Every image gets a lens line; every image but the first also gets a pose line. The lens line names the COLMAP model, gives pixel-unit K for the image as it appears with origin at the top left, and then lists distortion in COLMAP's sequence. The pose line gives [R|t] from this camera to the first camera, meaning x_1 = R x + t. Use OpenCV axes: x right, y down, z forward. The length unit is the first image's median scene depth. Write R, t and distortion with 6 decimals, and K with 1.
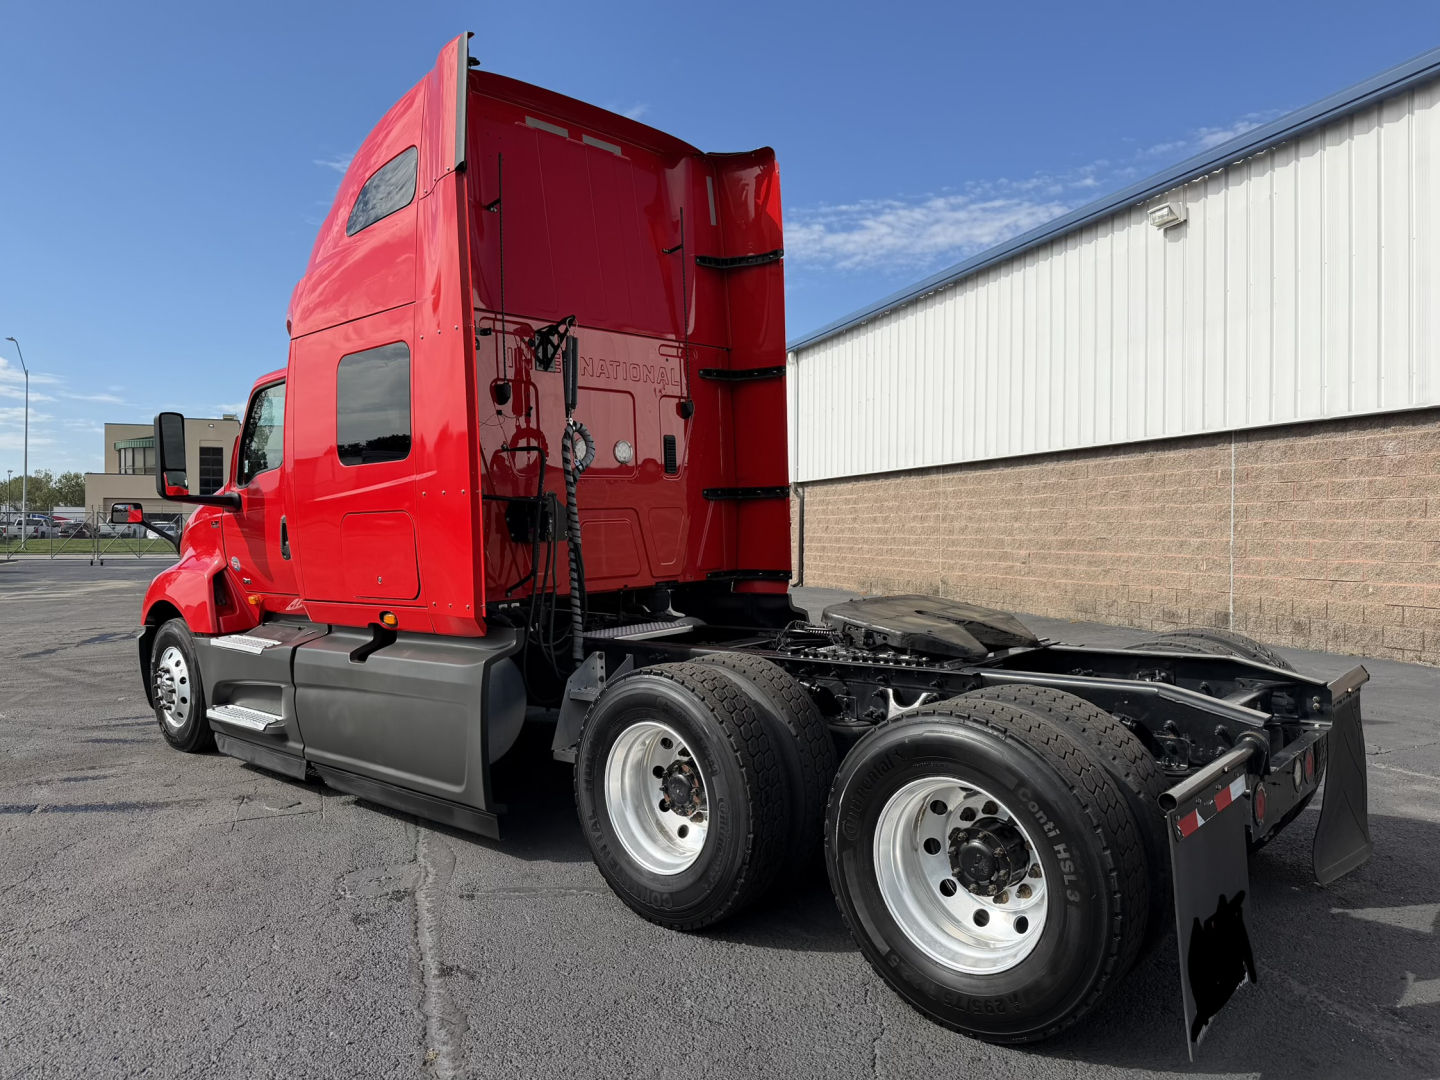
lens RADIAL K [[1029.5, 0, 726.4], [0, 1029.5, 539.3], [0, 0, 1]] dist [-0.008800, -0.002515]
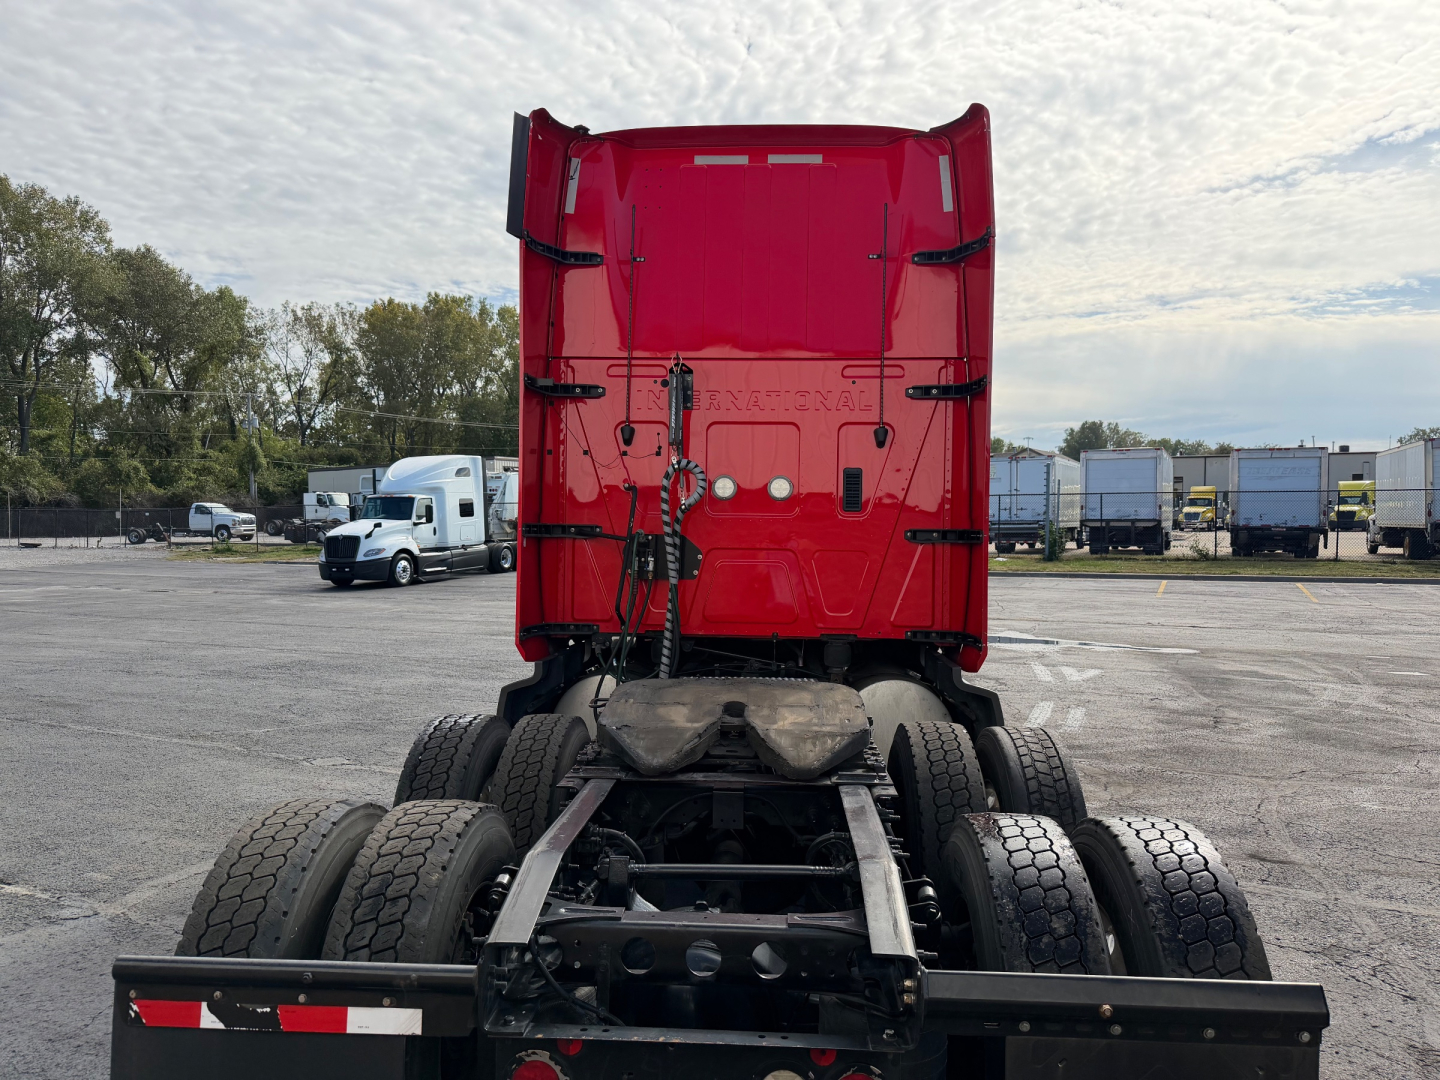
lens RADIAL K [[1029.5, 0, 726.4], [0, 1029.5, 539.3], [0, 0, 1]] dist [-0.008800, -0.002515]
pose [[0.631869, 0.023871, -0.774708, 0.578165], [-0.044336, 0.999002, -0.005379, -0.031985], [0.773806, 0.037746, 0.632296, 0.380409]]
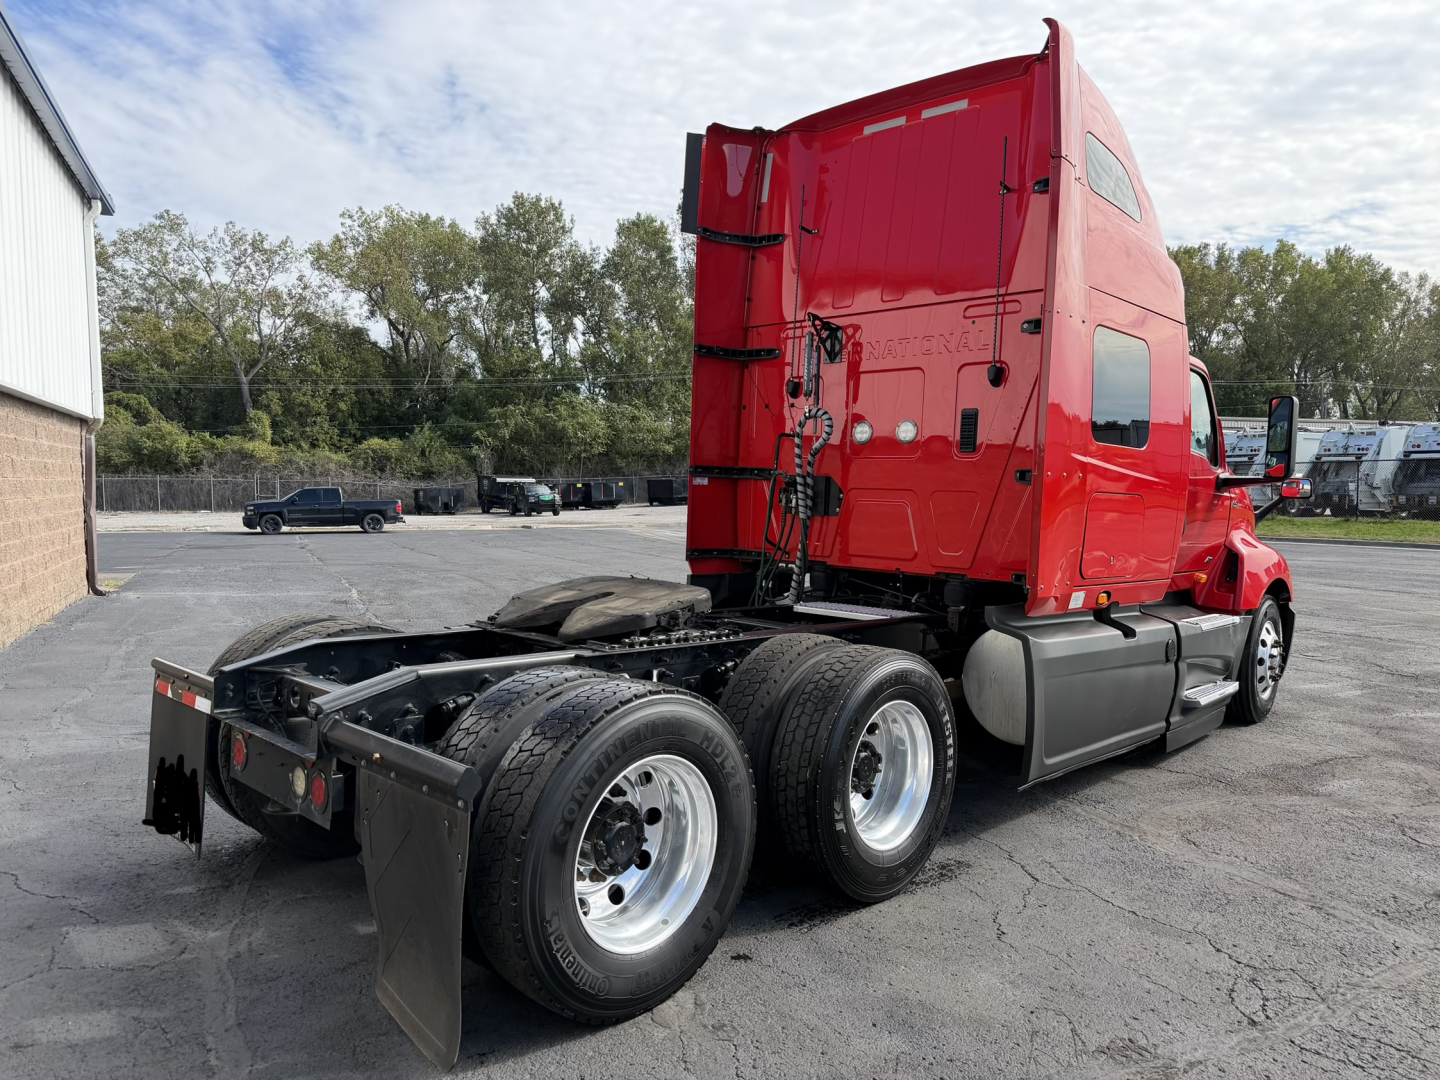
lens RADIAL K [[1038.3, 0, 673.0], [0, 1038.3, 539.0], [0, 0, 1]] dist [-0.056208, 0.024637]
pose [[-0.058617, 0.058805, -0.996547, 0.875443], [-0.050866, 0.996791, 0.061812, -0.032776], [0.996984, 0.054313, -0.055438, 0.834357]]
